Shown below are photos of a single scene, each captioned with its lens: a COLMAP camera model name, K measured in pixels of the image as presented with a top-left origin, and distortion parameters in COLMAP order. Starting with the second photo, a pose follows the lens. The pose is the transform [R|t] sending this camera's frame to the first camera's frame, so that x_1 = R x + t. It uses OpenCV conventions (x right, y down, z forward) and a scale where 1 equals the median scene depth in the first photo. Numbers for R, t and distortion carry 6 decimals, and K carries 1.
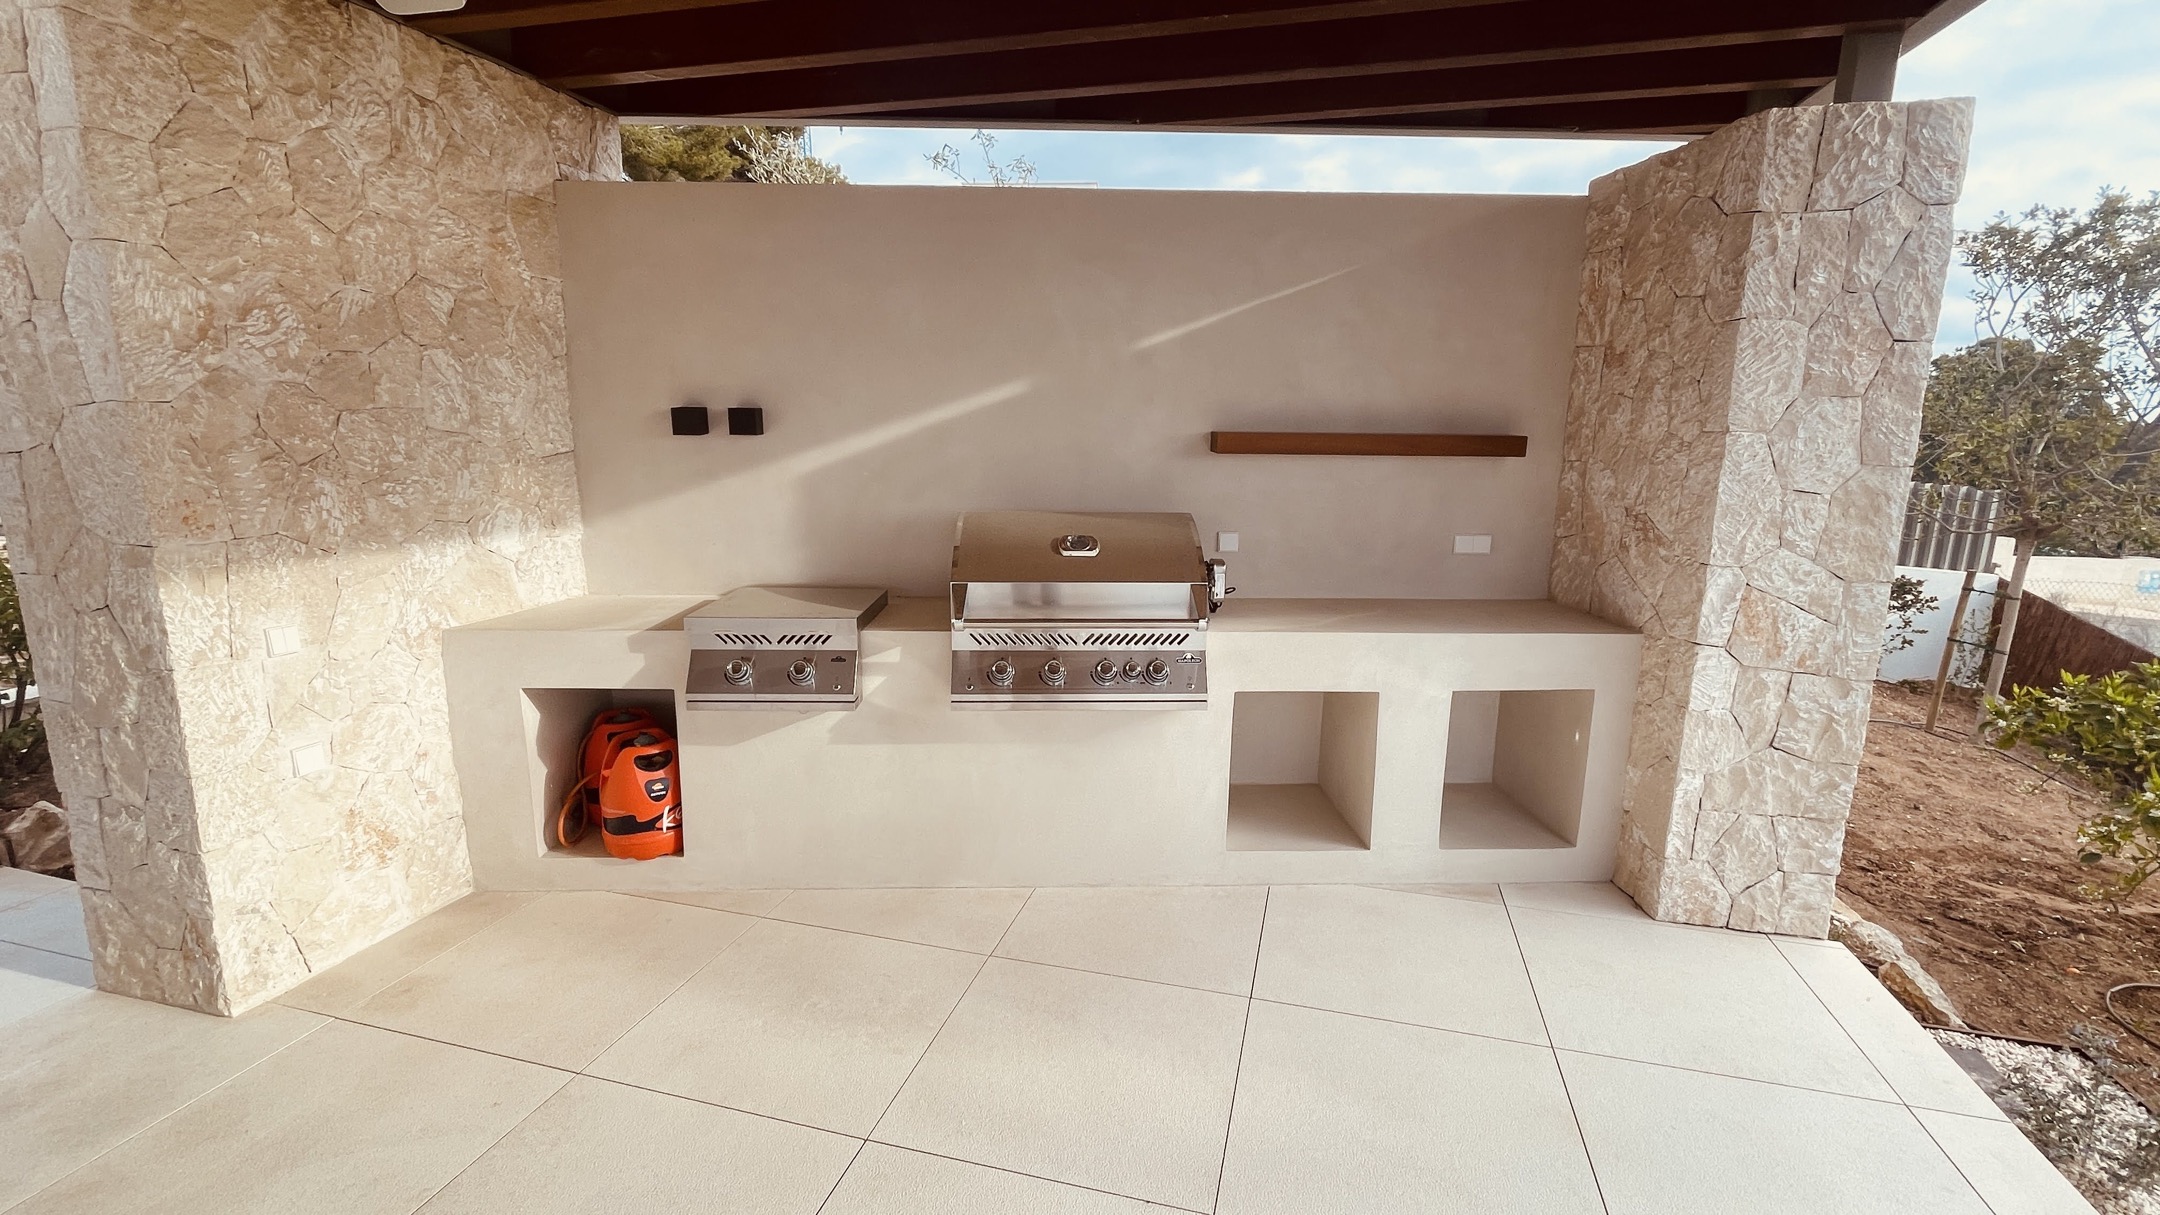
lens RADIAL K [[959.7, 0, 1079.2], [0, 959.7, 607.8], [0, 0, 1]] dist [-0.000075, -0.000001]
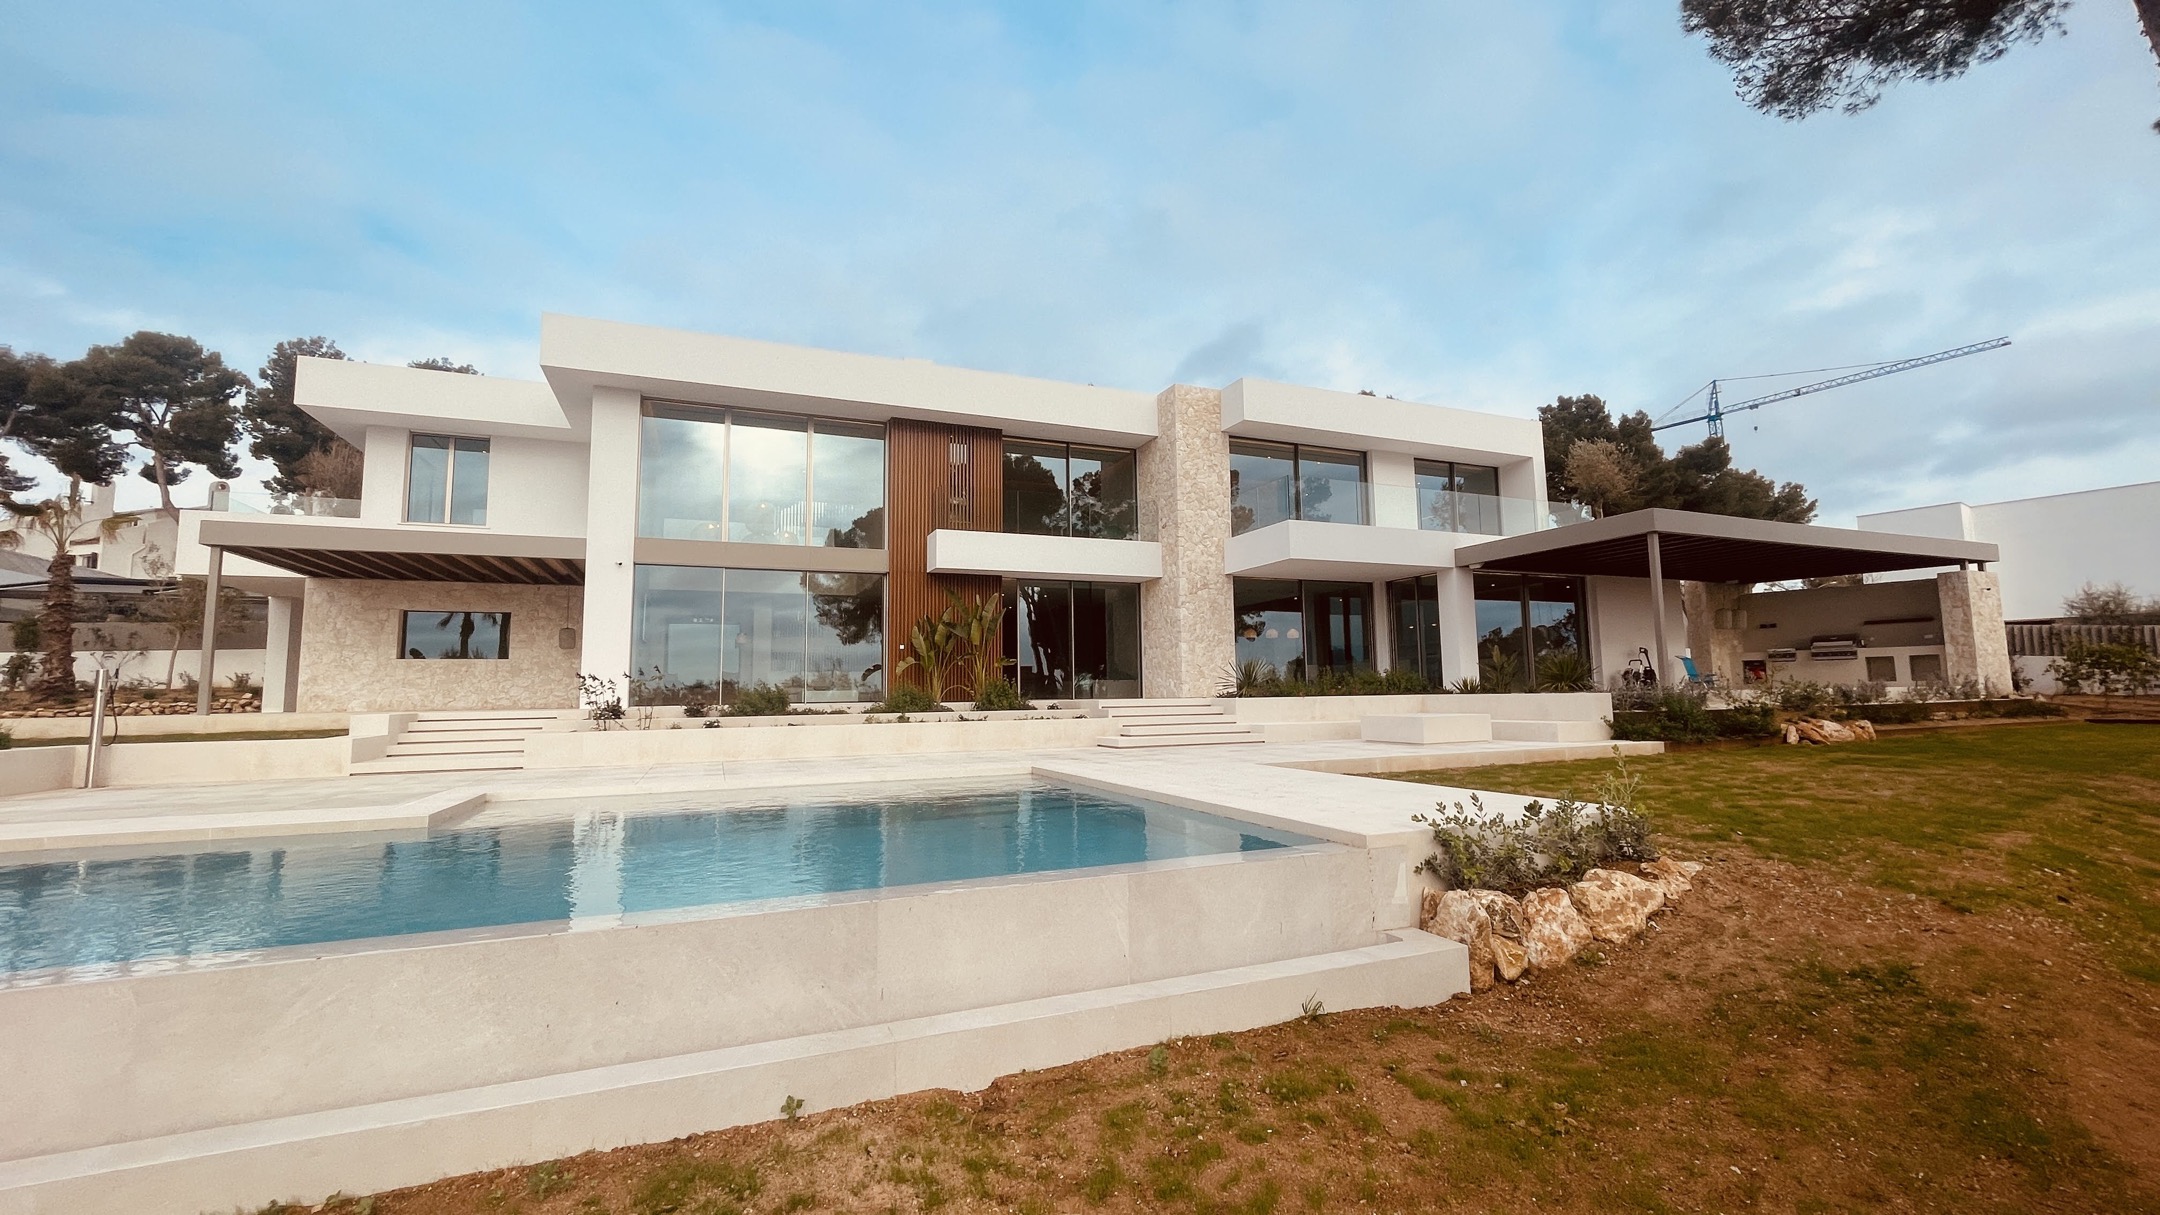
lens RADIAL K [[868.5, 0, 1077.7], [0, 868.5, 606.7], [0, 0, 1]] dist [0.002437, 0.000373]
pose [[0.616635, -0.112682, -0.779143, 1.566598], [-0.121397, 0.964255, -0.235530, 1.874545], [0.777833, 0.239821, 0.580915, -7.019190]]
